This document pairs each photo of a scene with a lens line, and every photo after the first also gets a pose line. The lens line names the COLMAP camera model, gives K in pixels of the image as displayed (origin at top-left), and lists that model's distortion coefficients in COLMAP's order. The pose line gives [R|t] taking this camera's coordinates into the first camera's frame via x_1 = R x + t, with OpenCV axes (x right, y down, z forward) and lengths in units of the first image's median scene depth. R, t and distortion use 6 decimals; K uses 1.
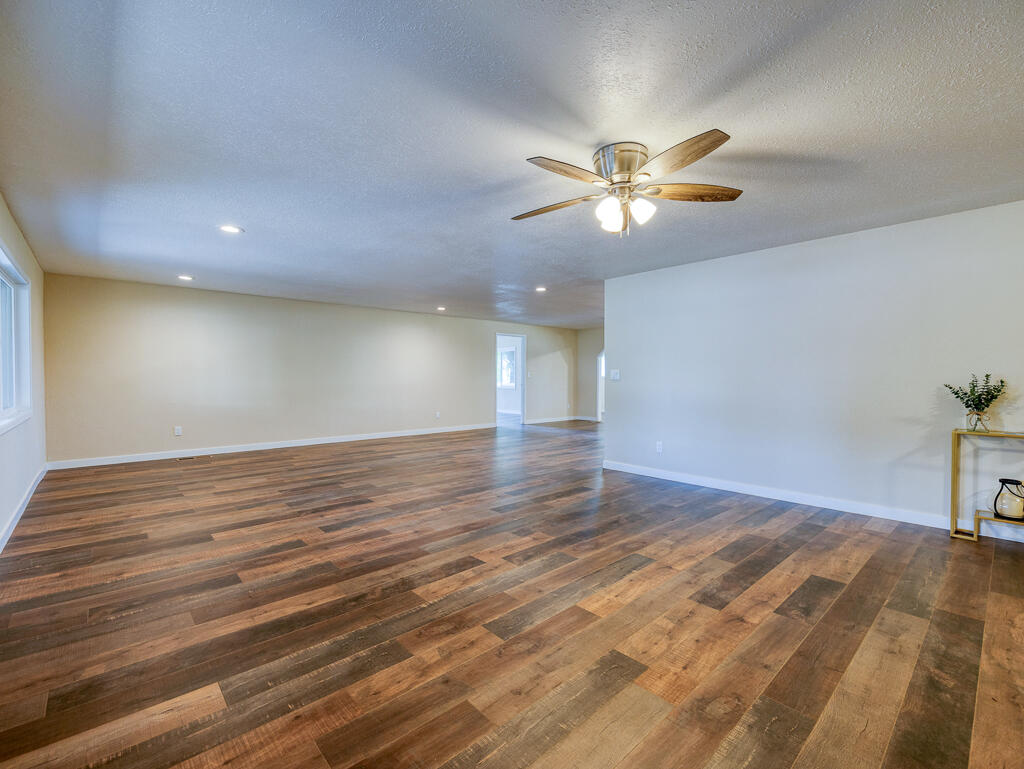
lens RADIAL K [[441.0, 0, 512.0], [0, 441.0, 384.5], [0, 0, 1]] dist [-0.014530, -0.000060]
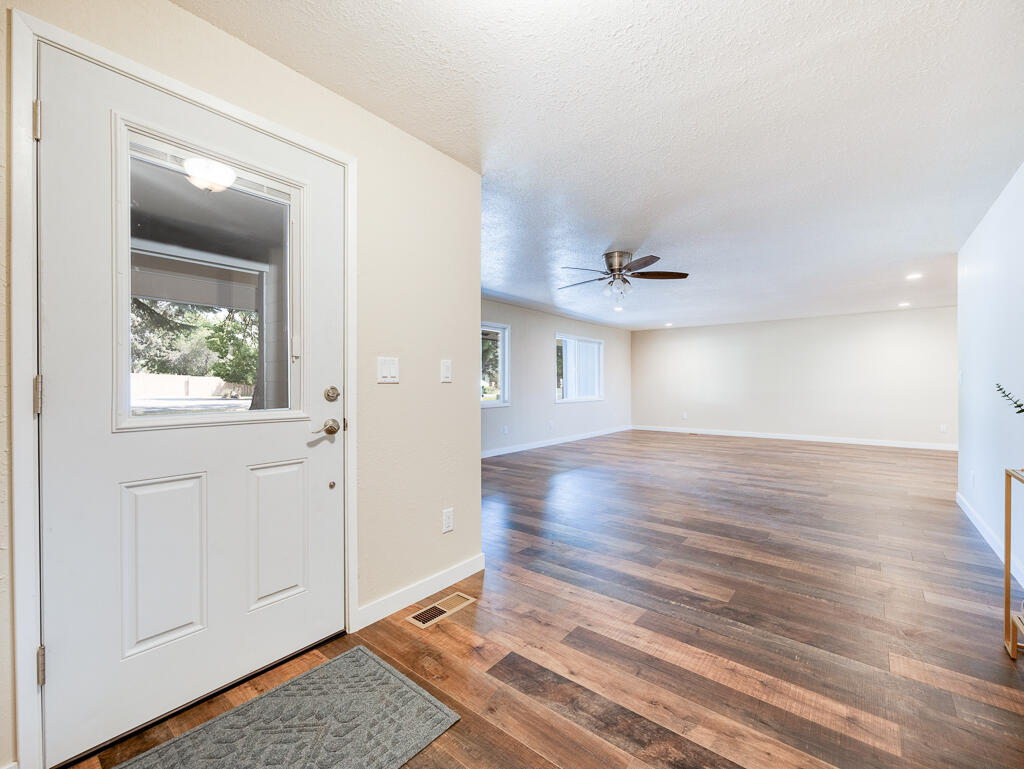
lens RADIAL K [[441.0, 0, 512.0], [0, 441.0, 384.5], [0, 0, 1]] dist [-0.014530, -0.000060]
pose [[0.170065, -0.000882, -0.985432, 1.696402], [-0.023114, 0.999721, -0.004883, 0.017989], [0.985162, 0.023608, 0.169997, 0.264144]]
